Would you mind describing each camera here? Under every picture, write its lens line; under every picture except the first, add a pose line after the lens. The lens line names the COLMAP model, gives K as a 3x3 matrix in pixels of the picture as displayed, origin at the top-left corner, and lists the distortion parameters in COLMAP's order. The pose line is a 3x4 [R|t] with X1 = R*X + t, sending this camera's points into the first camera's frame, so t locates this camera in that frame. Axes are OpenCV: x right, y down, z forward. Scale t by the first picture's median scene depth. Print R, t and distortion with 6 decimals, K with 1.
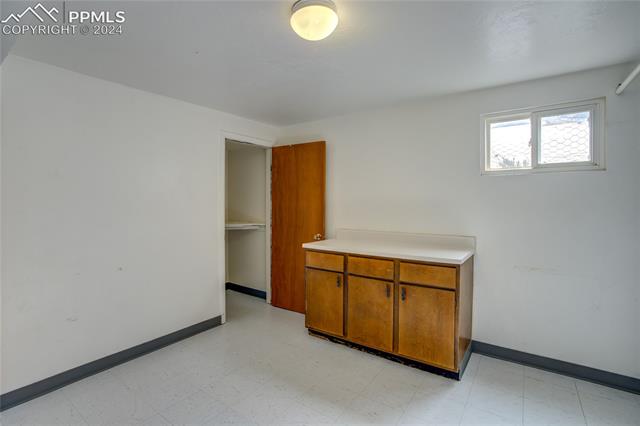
lens RADIAL K [[304.7, 0, 320.0], [0, 304.7, 213.0], [0, 0, 1]] dist [-0.001991, 0.000157]
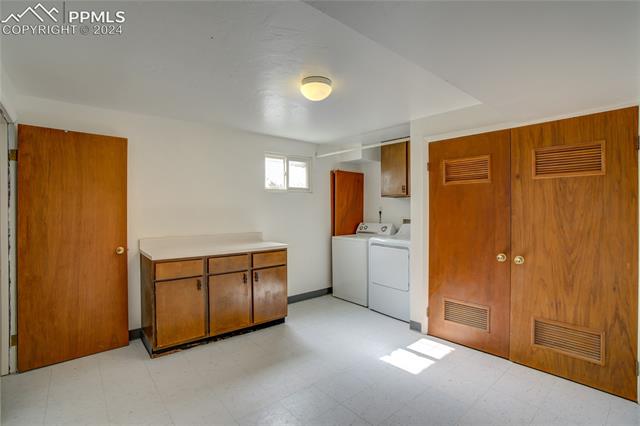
lens RADIAL K [[304.7, 0, 320.0], [0, 304.7, 213.0], [0, 0, 1]] dist [-0.001991, 0.000157]
pose [[0.290238, -0.017381, 0.956797, -0.833335], [0.034712, 0.999368, 0.007625, -0.016926], [-0.956325, 0.031000, 0.290658, 0.294694]]
